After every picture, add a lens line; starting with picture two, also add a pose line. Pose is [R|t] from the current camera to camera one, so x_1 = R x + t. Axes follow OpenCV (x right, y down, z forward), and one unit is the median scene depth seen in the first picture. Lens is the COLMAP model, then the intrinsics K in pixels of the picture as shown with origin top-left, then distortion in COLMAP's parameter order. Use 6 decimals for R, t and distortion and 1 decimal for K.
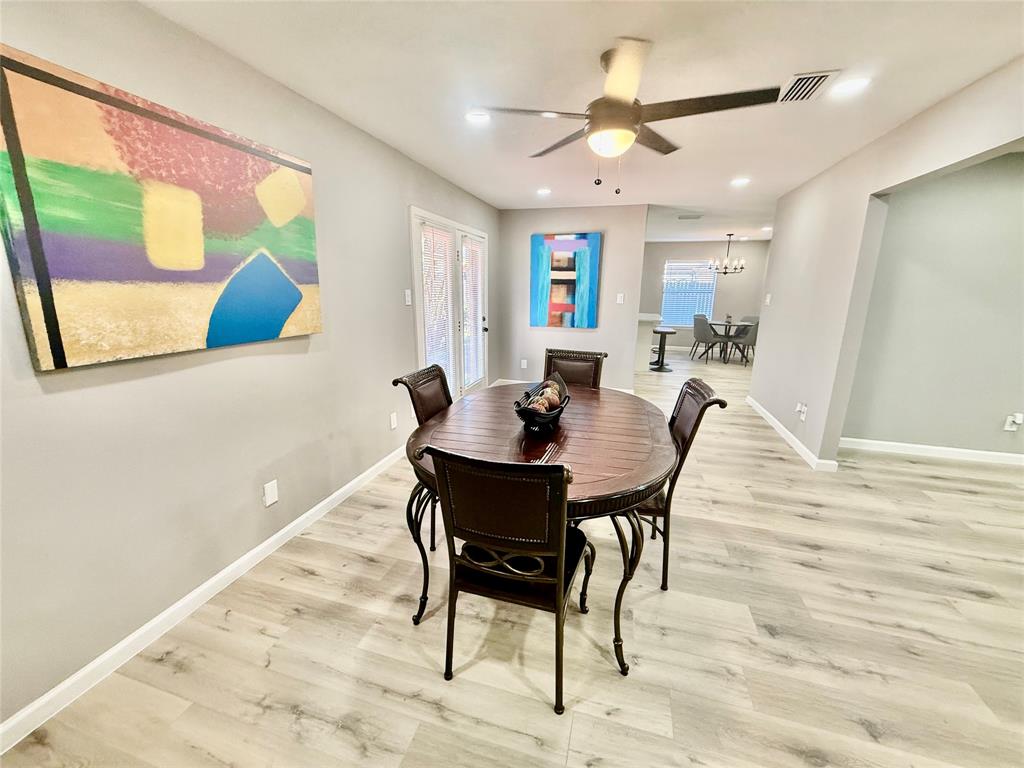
lens RADIAL K [[407.4, 0, 509.3], [0, 407.4, 383.9], [0, 0, 1]] dist [0.001092, -0.000066]
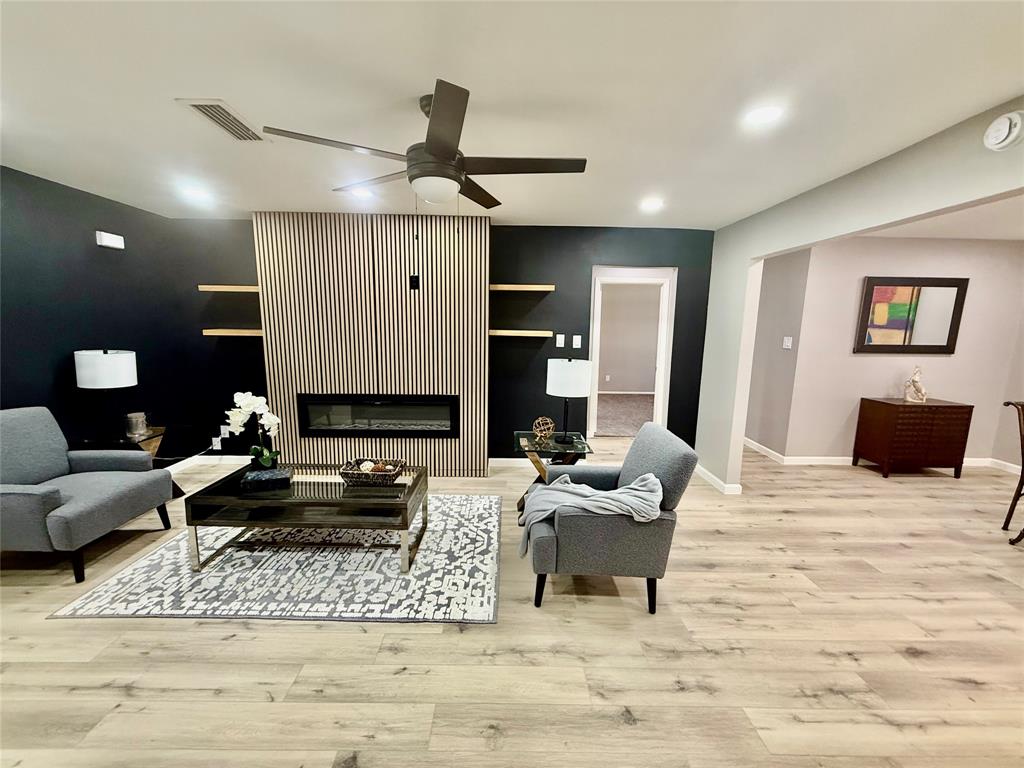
lens RADIAL K [[407.4, 0, 509.4], [0, 407.4, 383.5], [0, 0, 1]] dist [0.001092, -0.000066]
pose [[-0.954468, 0.016933, -0.297834, 1.396783], [-0.096865, 0.926697, 0.363112, -0.197012], [0.282150, 0.375428, -0.882862, 0.798090]]
